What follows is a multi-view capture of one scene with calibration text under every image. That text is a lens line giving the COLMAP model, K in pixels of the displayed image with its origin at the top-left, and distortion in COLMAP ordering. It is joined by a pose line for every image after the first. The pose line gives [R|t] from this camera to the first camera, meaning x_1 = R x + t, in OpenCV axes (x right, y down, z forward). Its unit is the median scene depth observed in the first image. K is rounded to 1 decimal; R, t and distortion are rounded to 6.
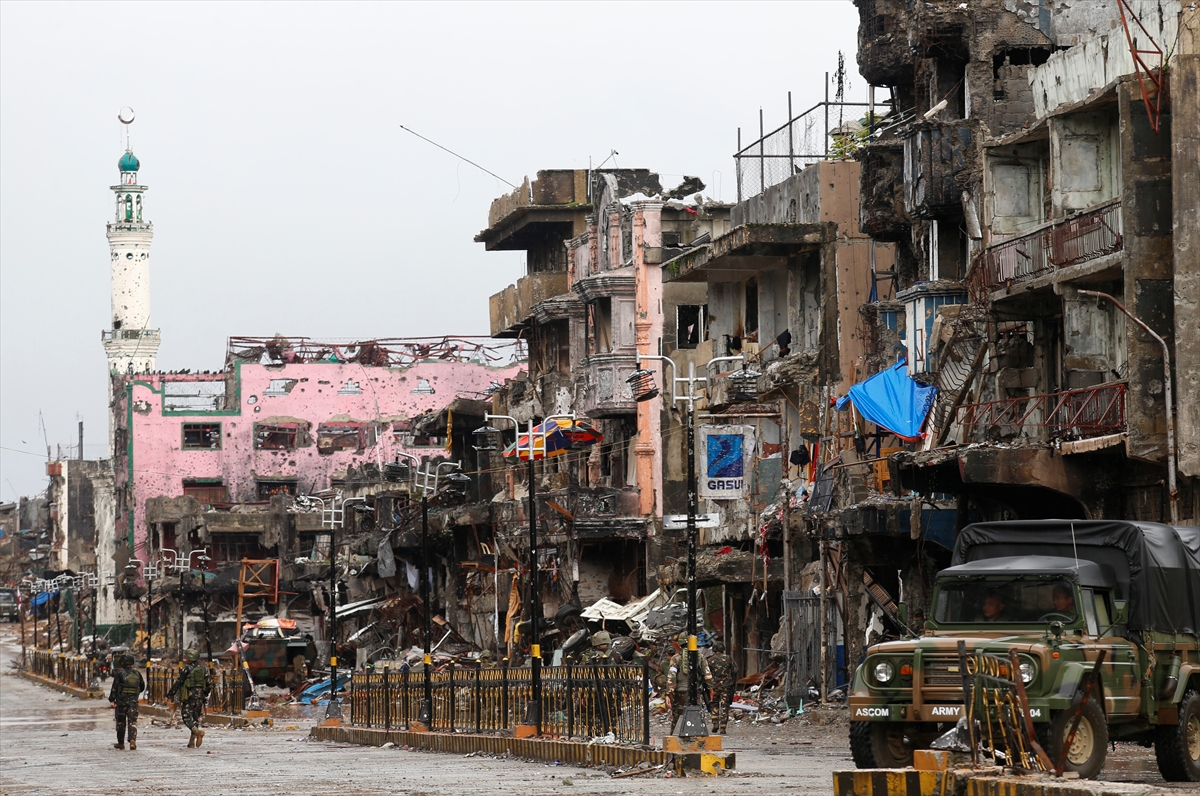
lens RADIAL K [[5624.3, 0, 600.0], [0, 5624.3, 398.0], [0, 0, 1]] dist [0.761143, 12.001292]
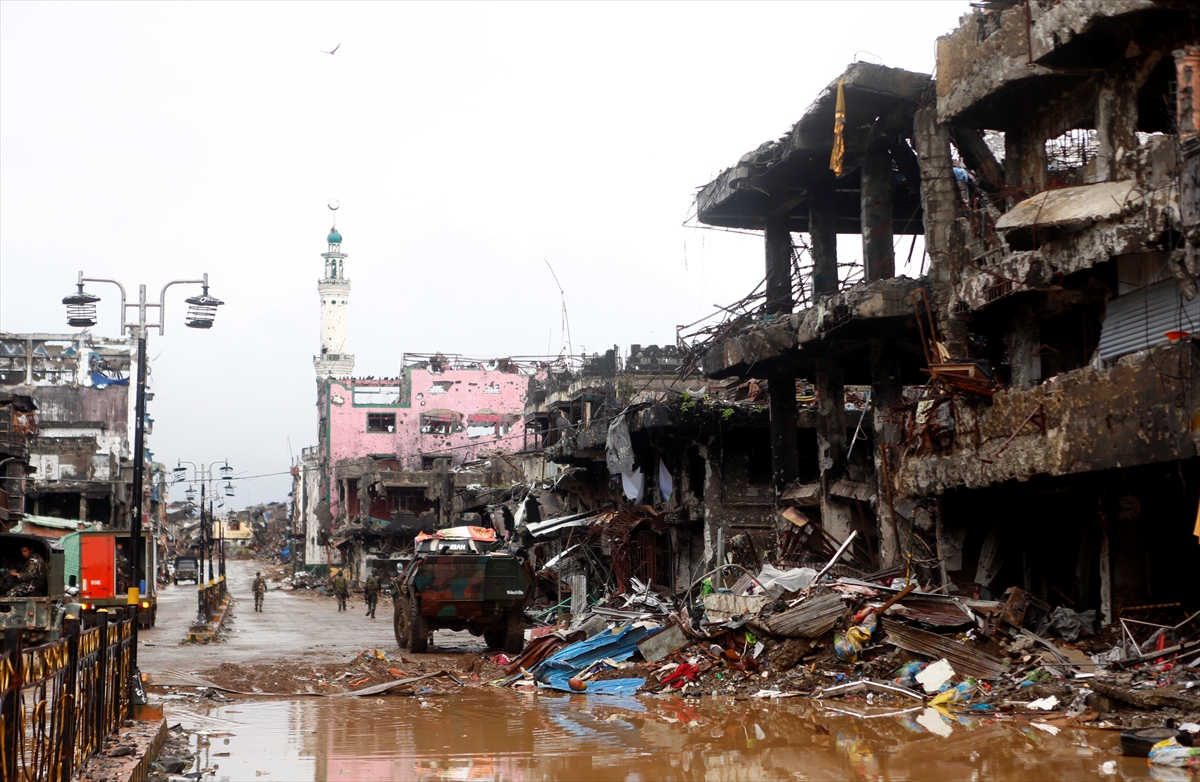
lens RADIAL K [[2262.6, 0, 600.0], [0, 2262.6, 391.0], [0, 0, 1]] dist [0.212869, -0.045725]
pose [[0.999742, 0.010863, 0.019970, -0.030585], [-0.010010, 0.999055, -0.042302, 0.022250], [-0.020411, 0.042091, 0.998905, 0.477768]]
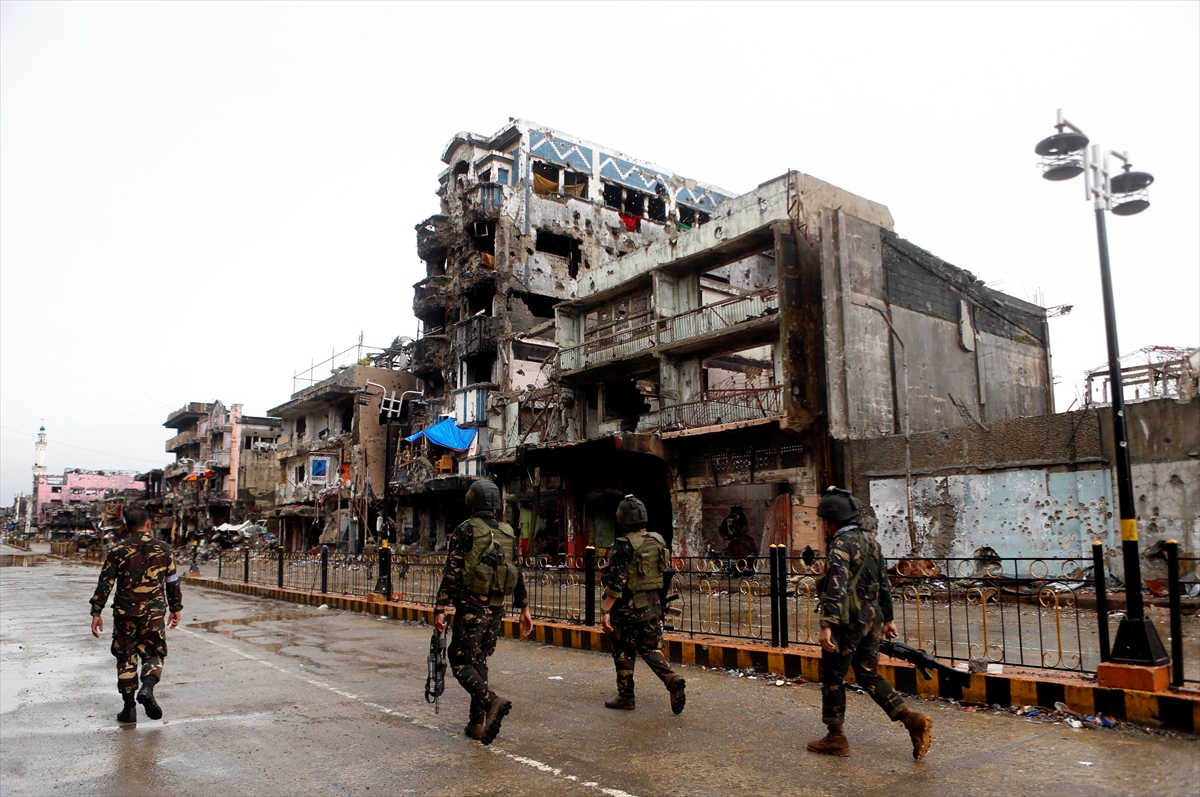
lens RADIAL K [[859.0, 0, 607.0], [0, 859.0, 433.0], [0, 0, 1]] dist [-0.124105, 0.093083]
pose [[0.864473, 0.070775, 0.497672, -0.024720], [-0.027968, 0.995277, -0.092960, 0.011036], [-0.501901, 0.066443, 0.862369, 0.235731]]
